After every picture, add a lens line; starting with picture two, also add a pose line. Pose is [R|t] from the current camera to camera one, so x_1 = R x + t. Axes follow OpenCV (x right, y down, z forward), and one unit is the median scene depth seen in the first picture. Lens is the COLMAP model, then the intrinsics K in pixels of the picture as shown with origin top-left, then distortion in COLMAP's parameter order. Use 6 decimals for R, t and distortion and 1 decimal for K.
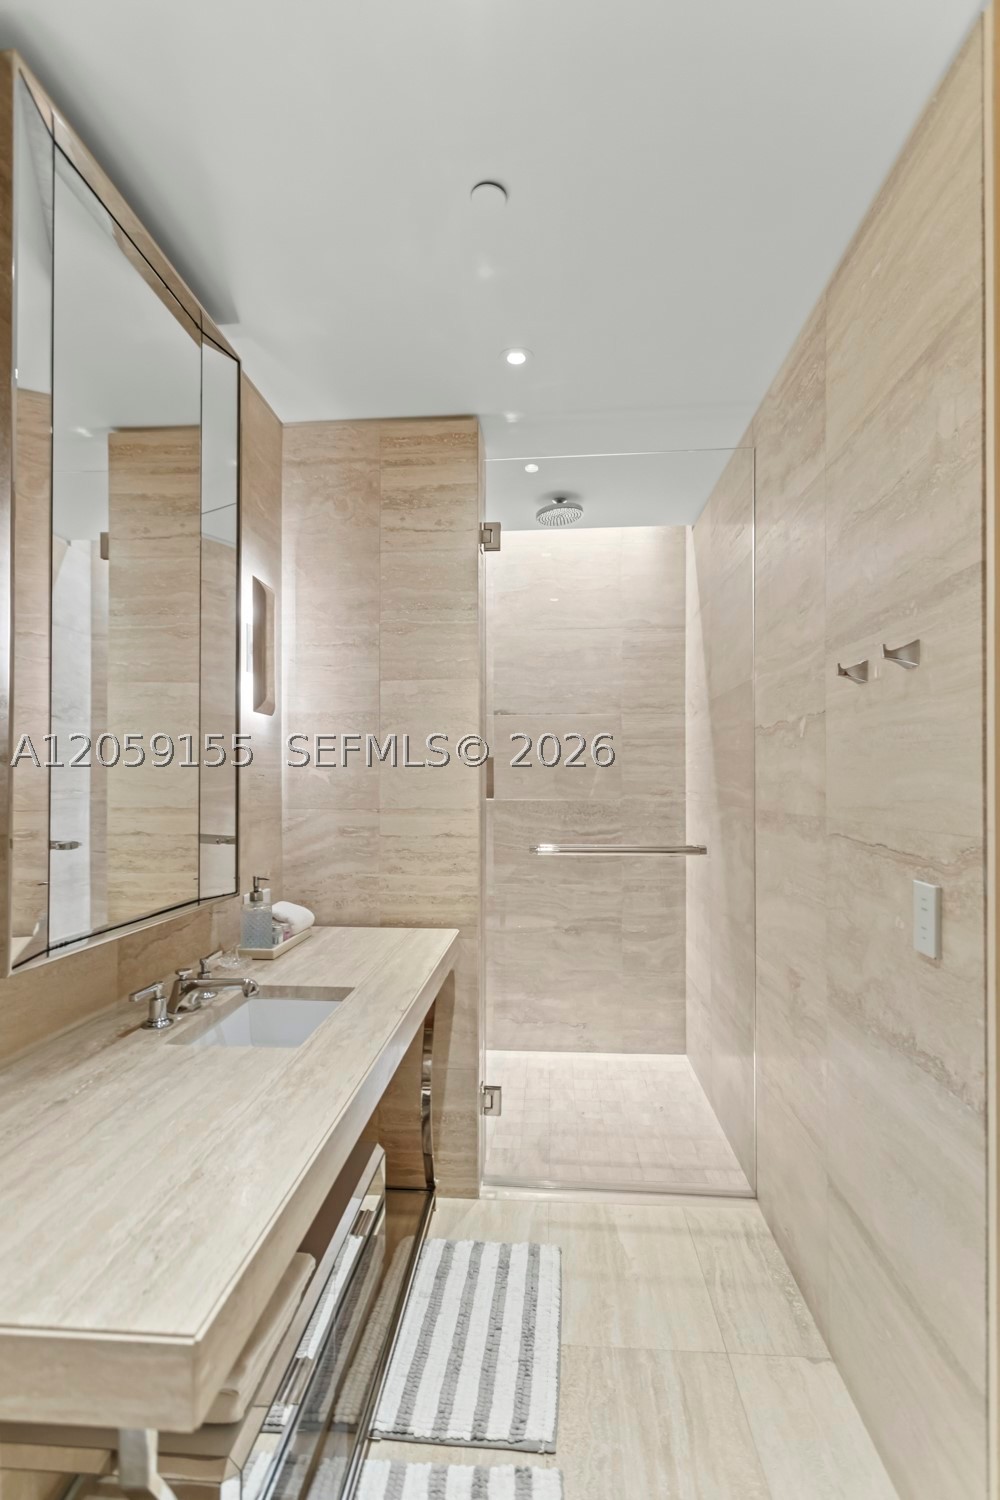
lens RADIAL K [[712.8, 0, 517.1], [0, 712.8, 776.8], [0, 0, 1]] dist [0.007059, -0.001650]
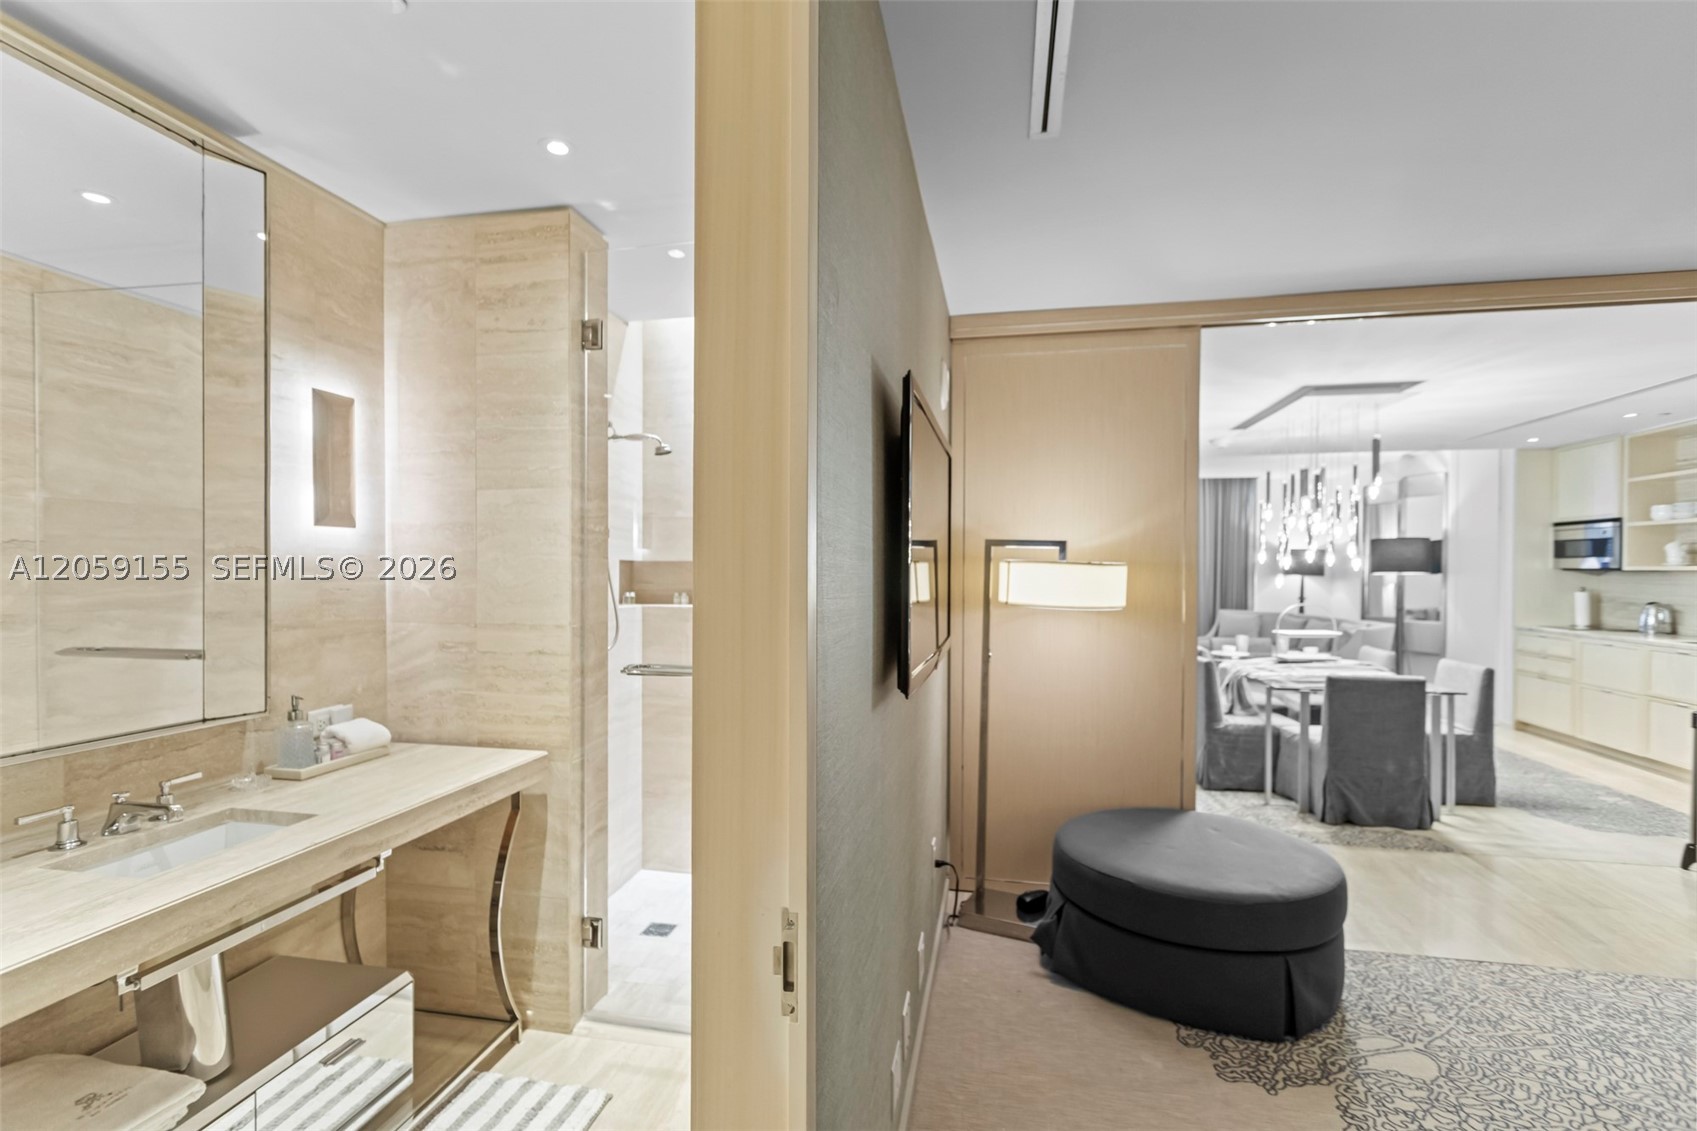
lens RADIAL K [[806.4, 0, 846.4], [0, 806.4, 570.9], [0, 0, 1]] dist [0.007059, -0.001650]
pose [[0.990924, 0.005801, -0.134295, 0.447040], [-0.003597, 0.999855, 0.016649, -0.046026], [0.134372, -0.016015, 0.990802, -0.008632]]
